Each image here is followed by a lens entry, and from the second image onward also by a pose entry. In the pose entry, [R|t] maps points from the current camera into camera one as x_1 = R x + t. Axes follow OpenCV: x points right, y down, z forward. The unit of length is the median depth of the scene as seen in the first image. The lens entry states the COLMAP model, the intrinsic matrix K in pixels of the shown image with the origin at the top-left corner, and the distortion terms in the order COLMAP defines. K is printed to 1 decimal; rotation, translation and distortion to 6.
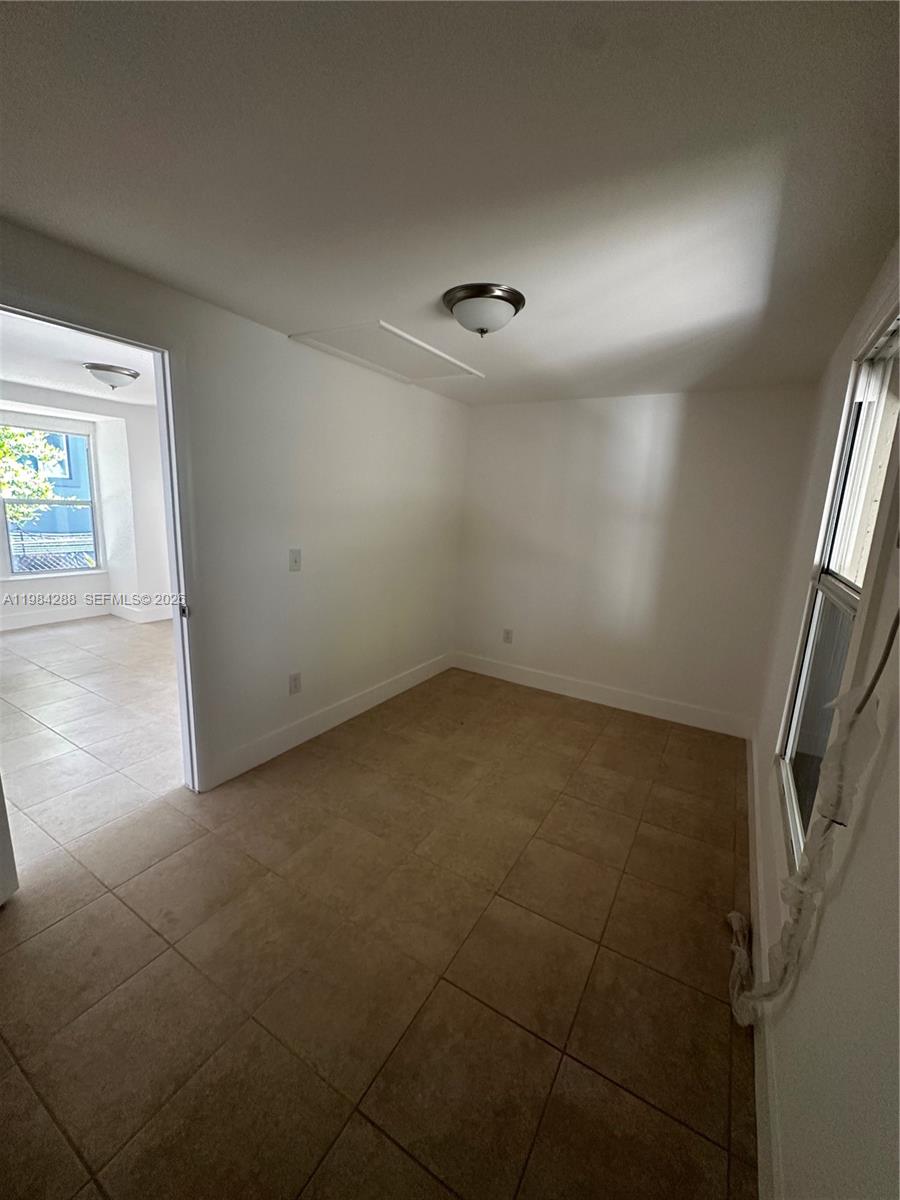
lens RADIAL K [[478.7, 0, 453.5], [0, 478.7, 599.1], [0, 0, 1]] dist [-0.003852, 0.000624]
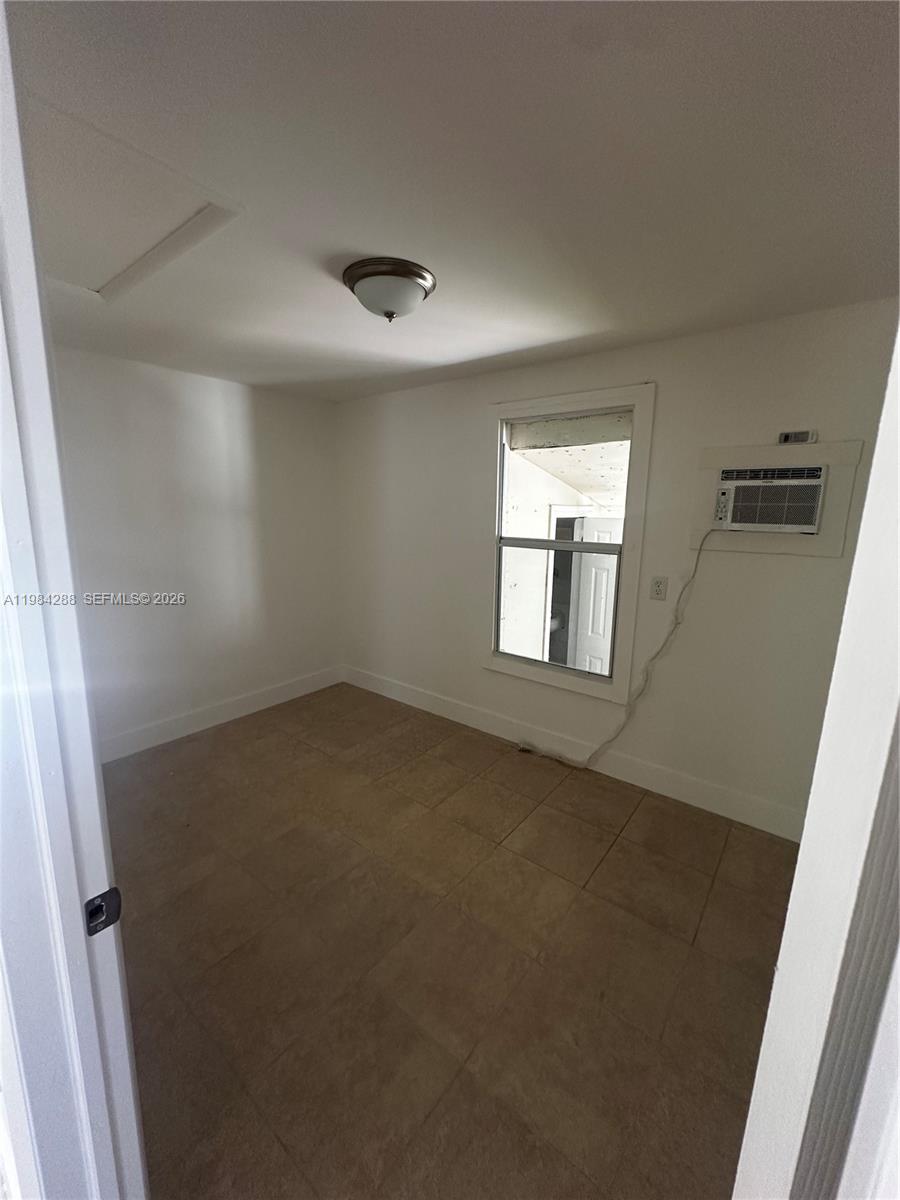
lens RADIAL K [[478.7, 0, 446.9], [0, 478.7, 597.6], [0, 0, 1]] dist [-0.003852, 0.000624]
pose [[0.149414, -0.230673, 0.961491, -0.679460], [0.192835, 0.960533, 0.200477, -0.159620], [-0.969789, 0.155455, 0.187999, 0.609843]]
